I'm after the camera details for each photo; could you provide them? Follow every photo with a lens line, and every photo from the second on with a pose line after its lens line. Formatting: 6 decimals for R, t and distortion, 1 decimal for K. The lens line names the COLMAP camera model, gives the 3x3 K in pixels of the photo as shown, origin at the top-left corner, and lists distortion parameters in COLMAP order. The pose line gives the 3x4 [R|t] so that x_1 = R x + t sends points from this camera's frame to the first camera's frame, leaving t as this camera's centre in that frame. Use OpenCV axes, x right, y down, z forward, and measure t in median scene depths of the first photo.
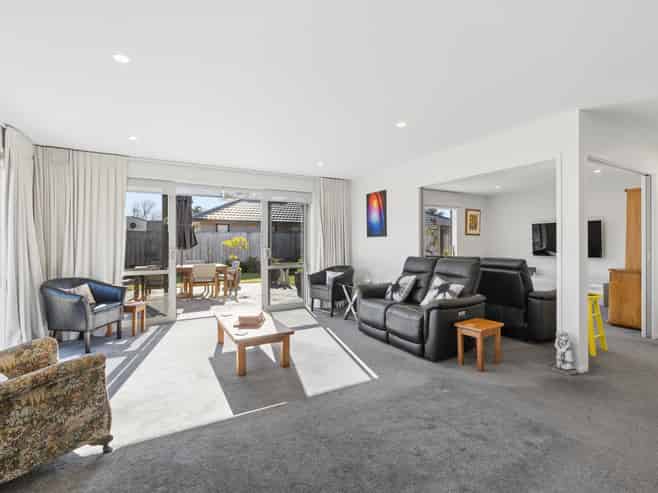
lens RADIAL K [[319.5, 0, 329.0], [0, 319.5, 246.5], [0, 0, 1]] dist [-0.003197, -0.000800]
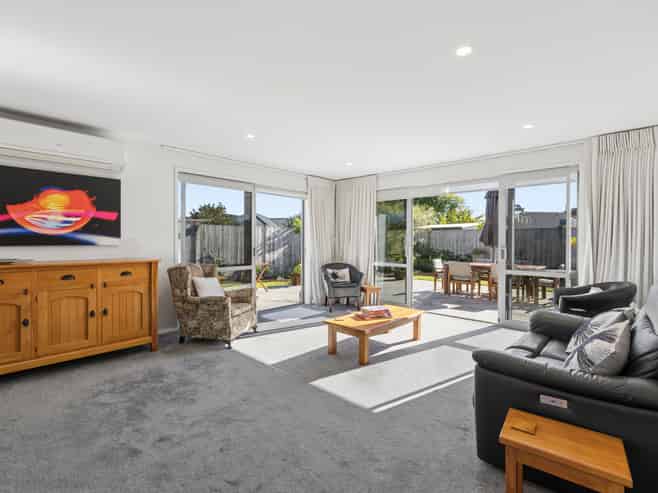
lens RADIAL K [[319.5, 0, 329.0], [0, 319.5, 246.5], [0, 0, 1]] dist [-0.003197, -0.000800]
pose [[0.288801, 0.022192, -0.957132, 0.722202], [-0.011189, 0.999741, 0.019804, -0.013411], [0.957324, 0.004990, 0.288975, 0.548034]]
